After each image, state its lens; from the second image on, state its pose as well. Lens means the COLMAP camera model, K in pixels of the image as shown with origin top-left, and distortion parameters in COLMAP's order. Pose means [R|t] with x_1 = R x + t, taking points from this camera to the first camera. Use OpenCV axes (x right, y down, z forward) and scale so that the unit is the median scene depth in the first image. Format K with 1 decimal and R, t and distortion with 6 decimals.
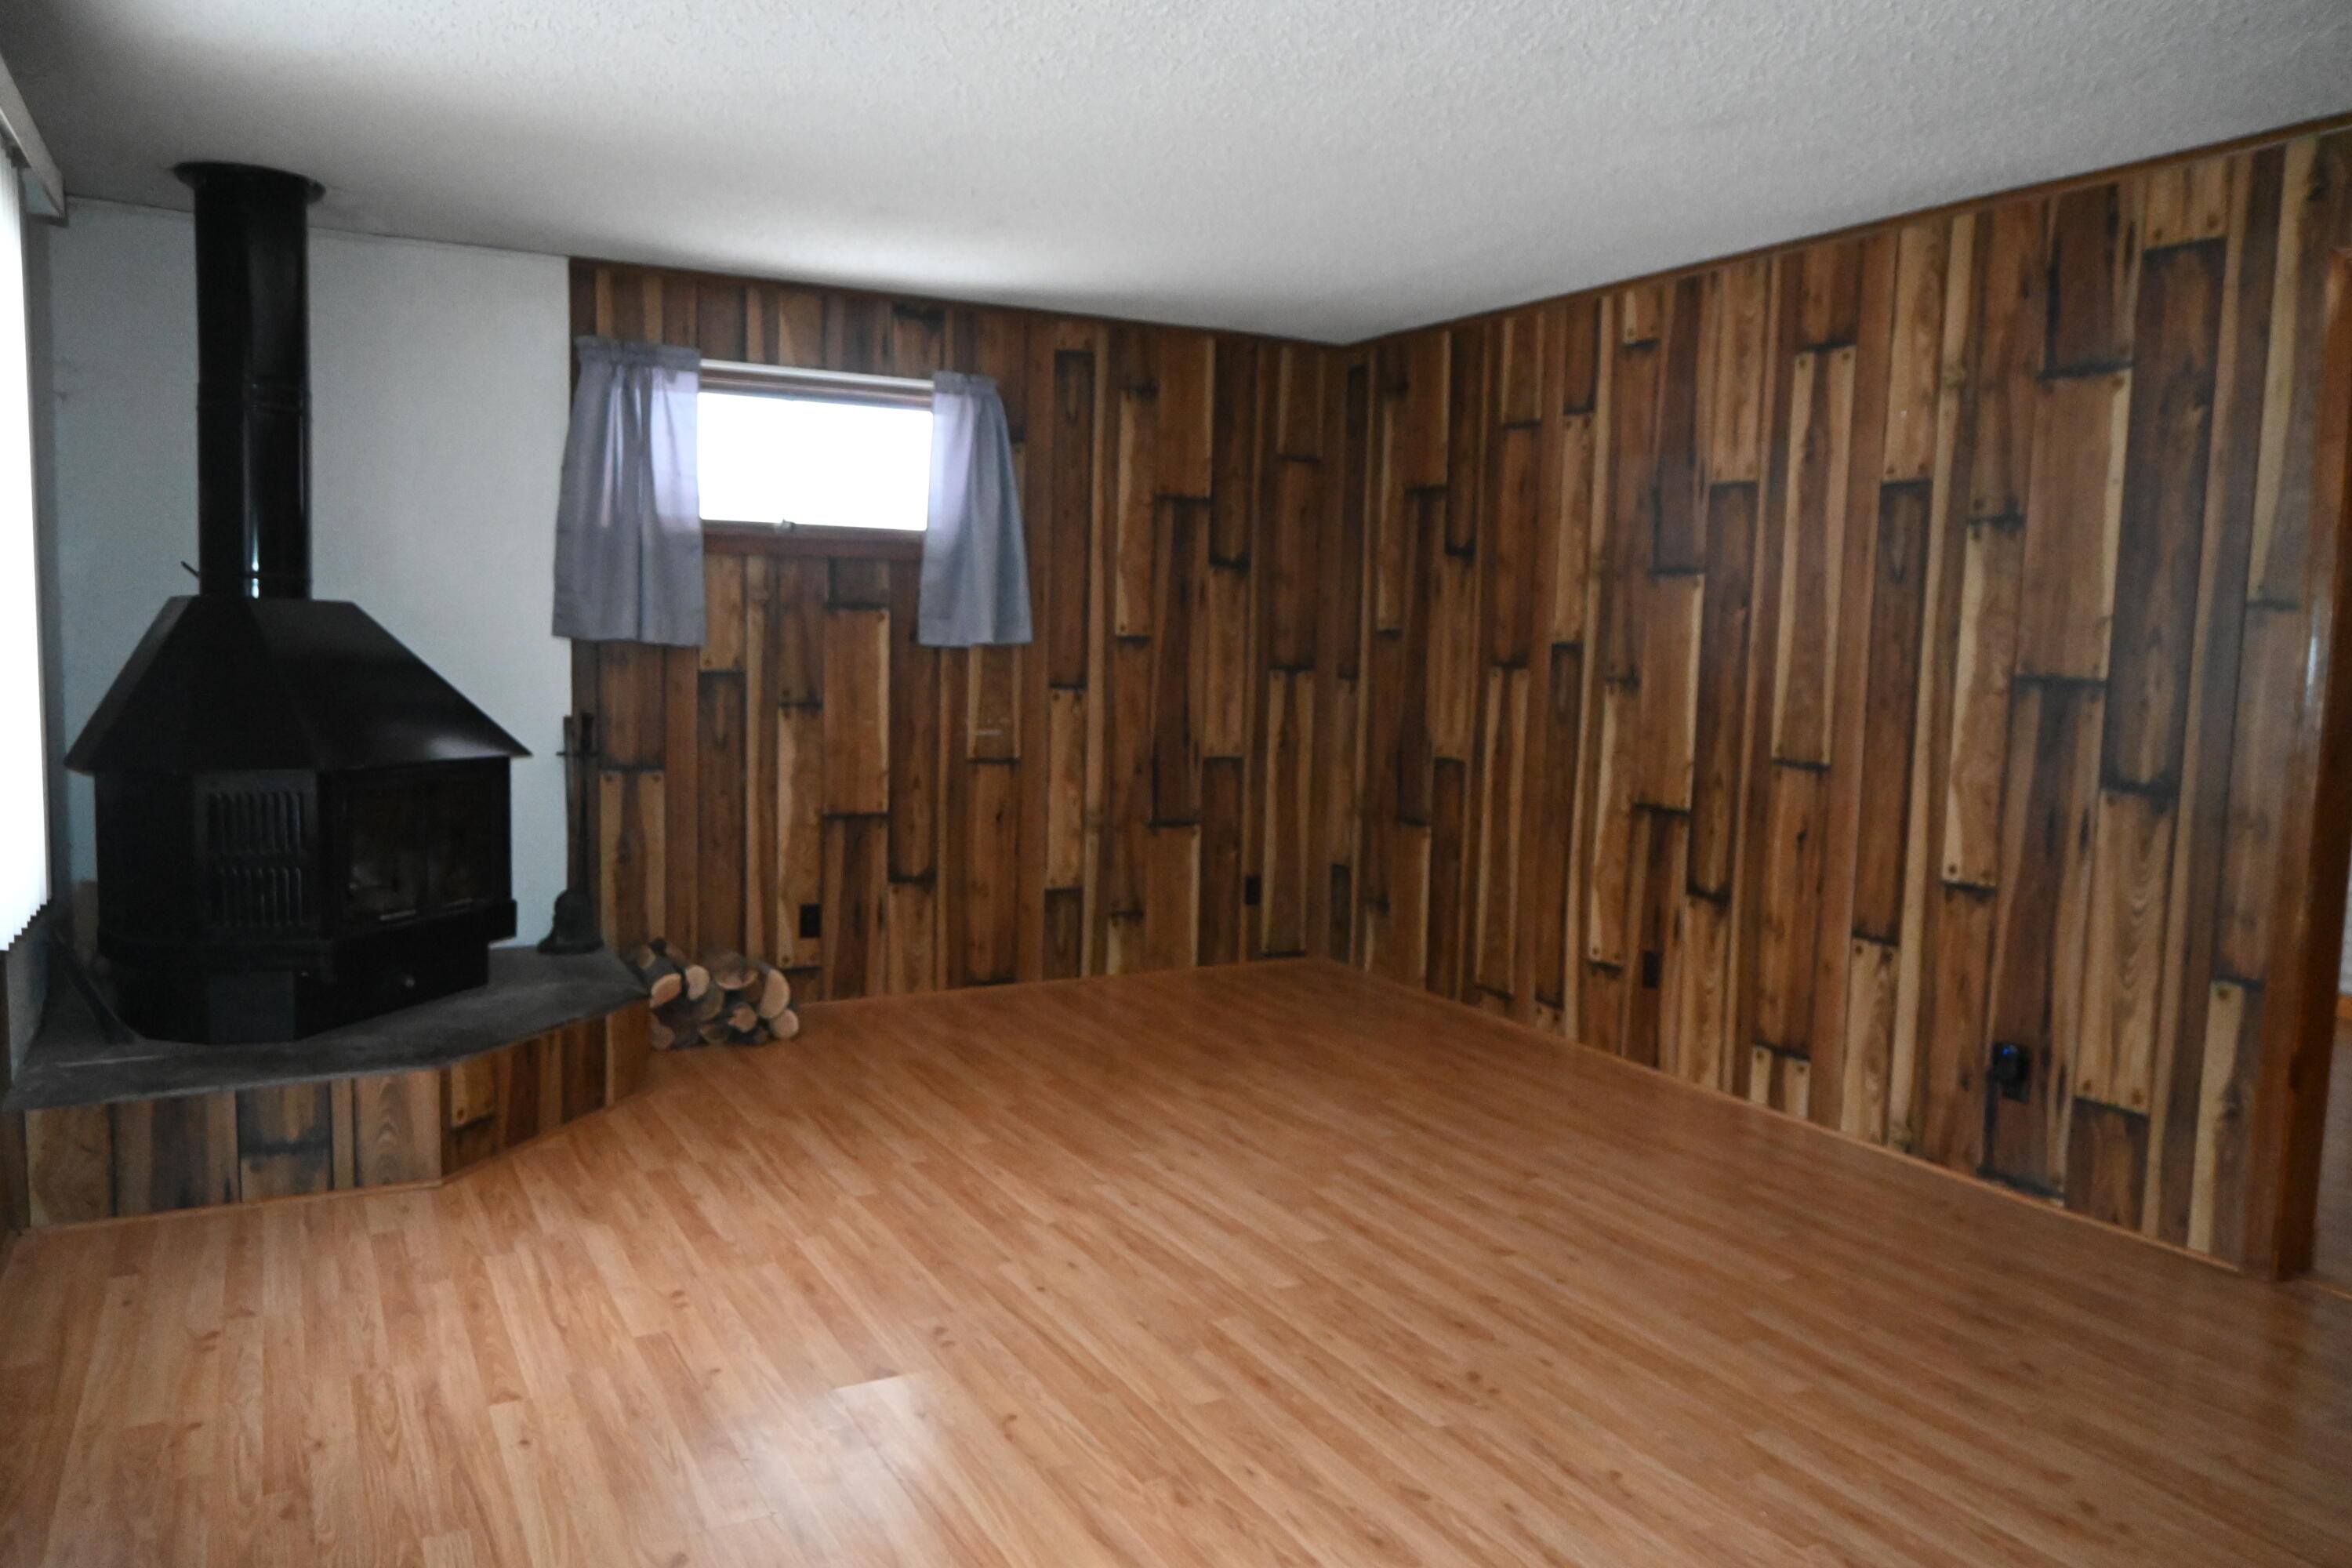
lens RADIAL K [[1689.9, 0, 1157.0], [0, 1689.9, 783.9], [0, 0, 1]] dist [0.005737, 0.005125]
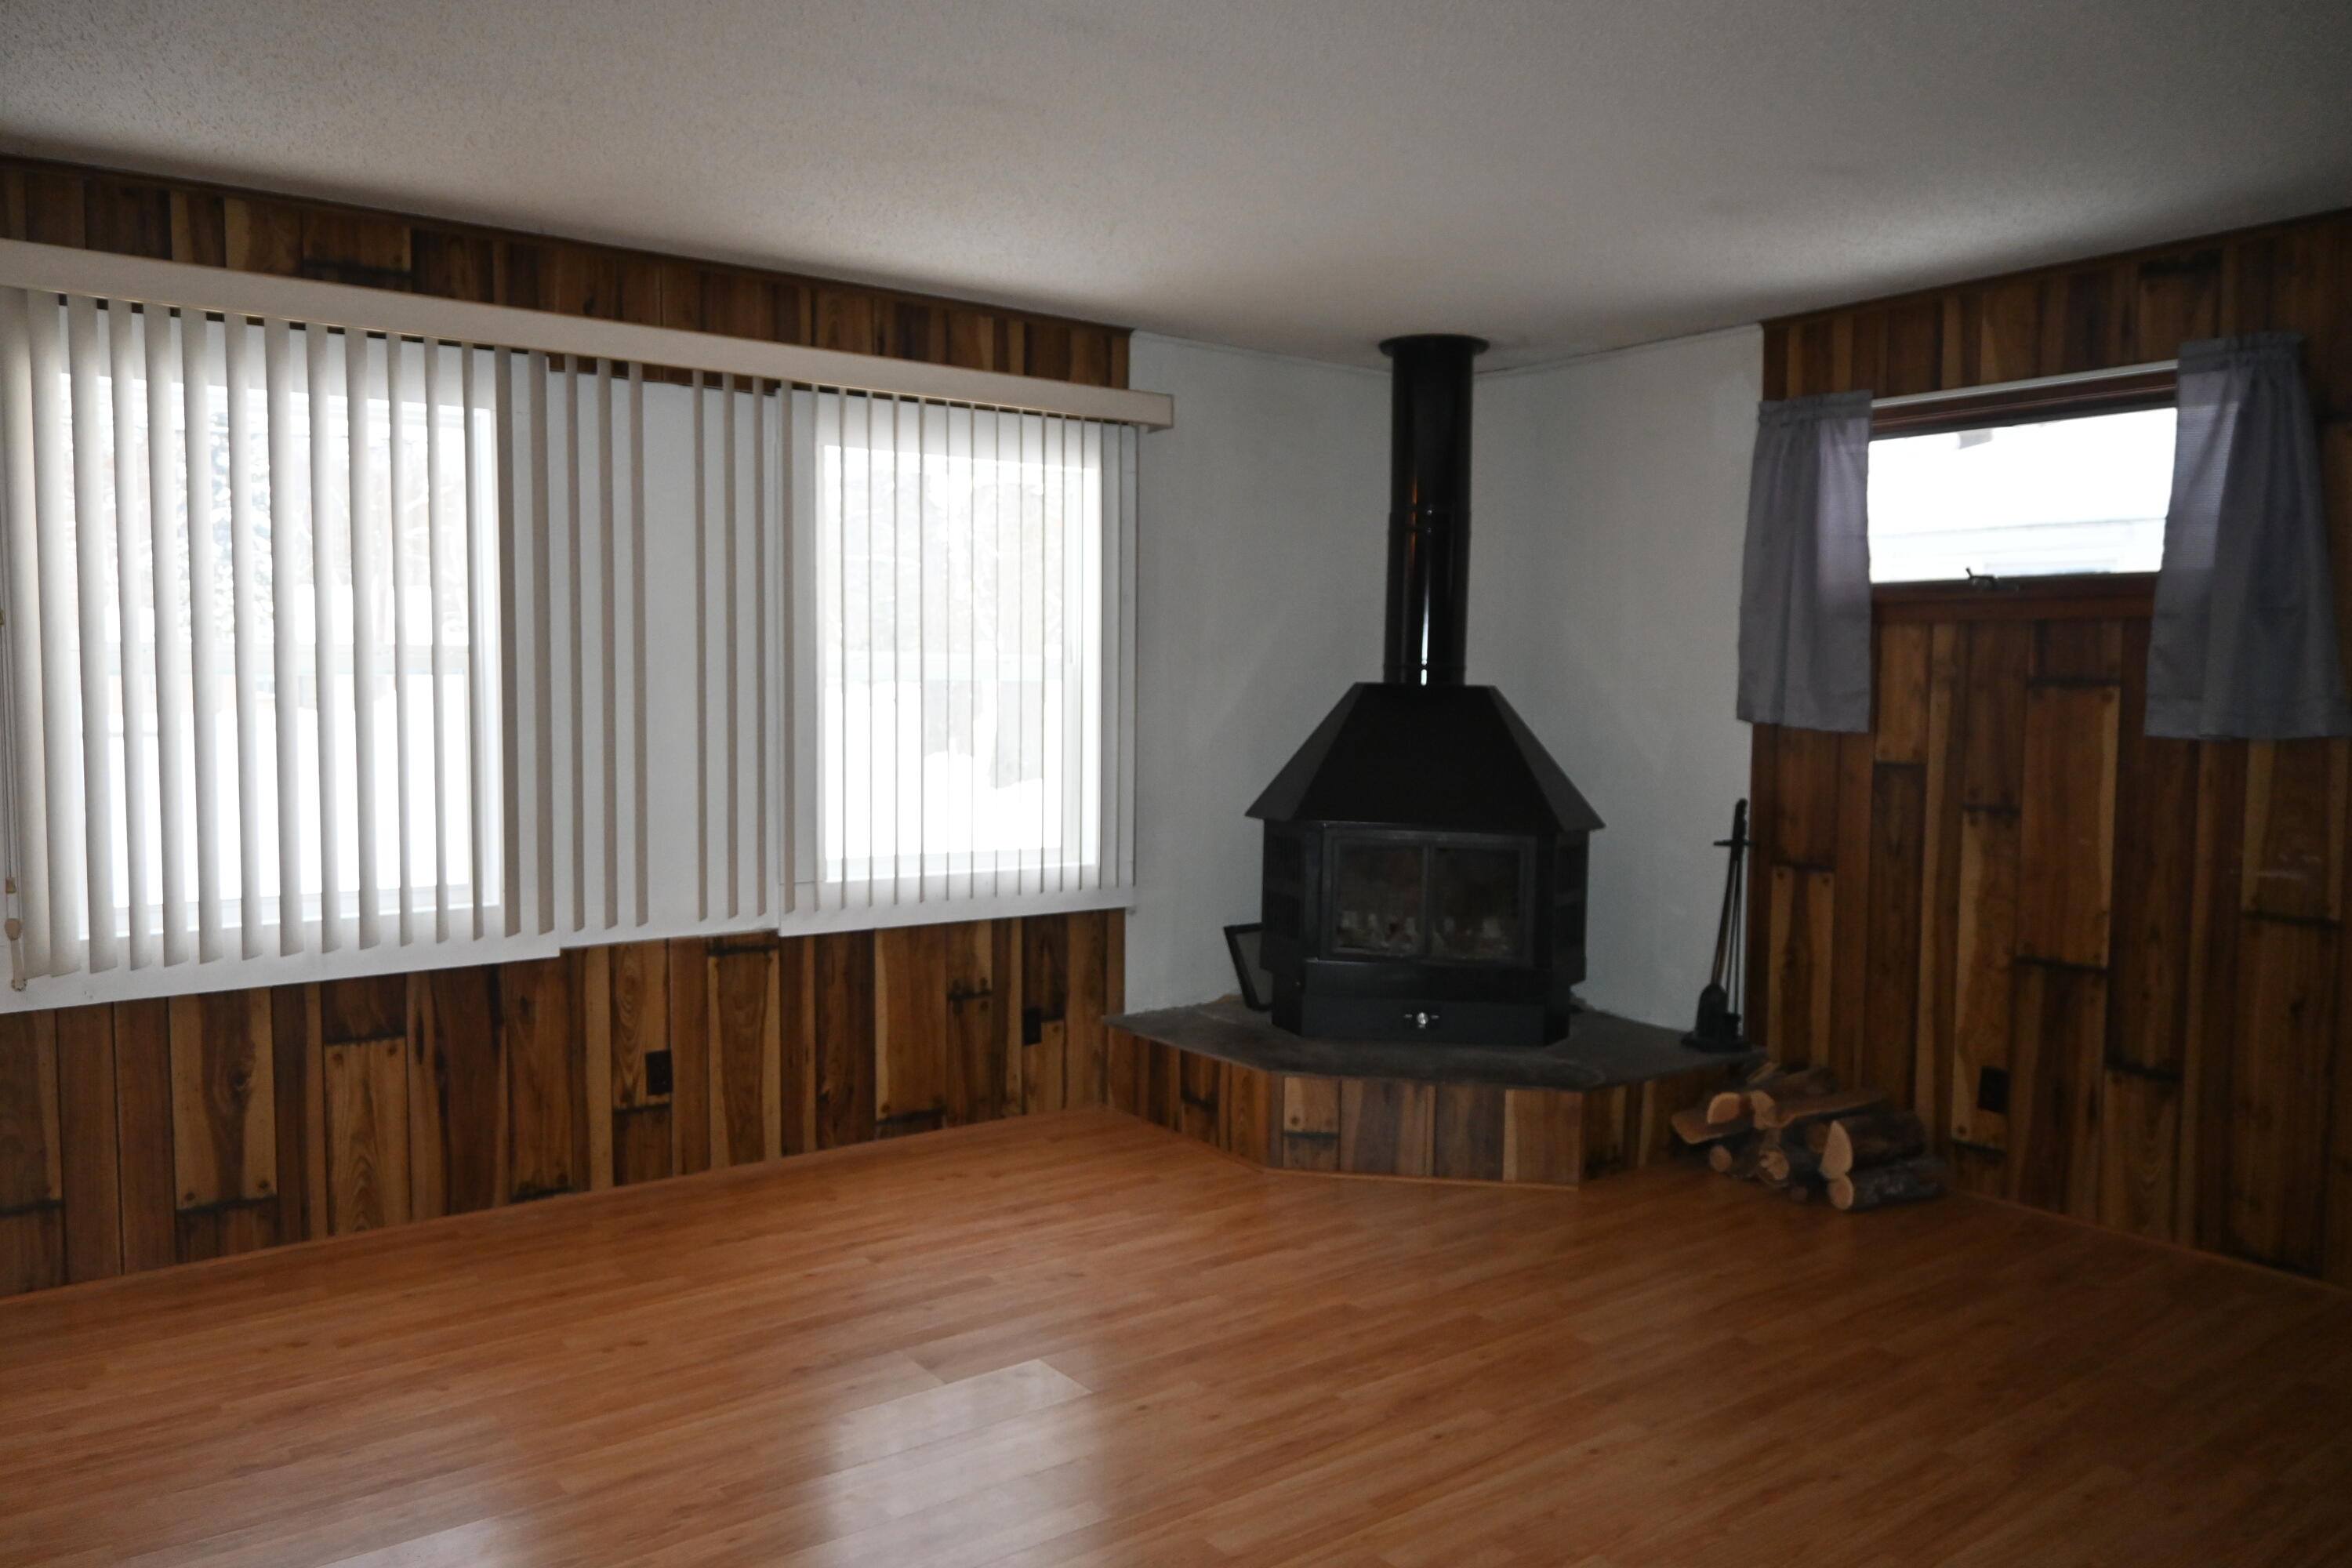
lens RADIAL K [[1689.9, 0, 1157.0], [0, 1689.9, 783.9], [0, 0, 1]] dist [0.005737, 0.005125]
pose [[0.140322, 0.045400, -0.989064, 0.532409], [-0.098035, 0.994676, 0.031749, -0.048062], [0.985240, 0.092508, 0.144026, 0.529425]]
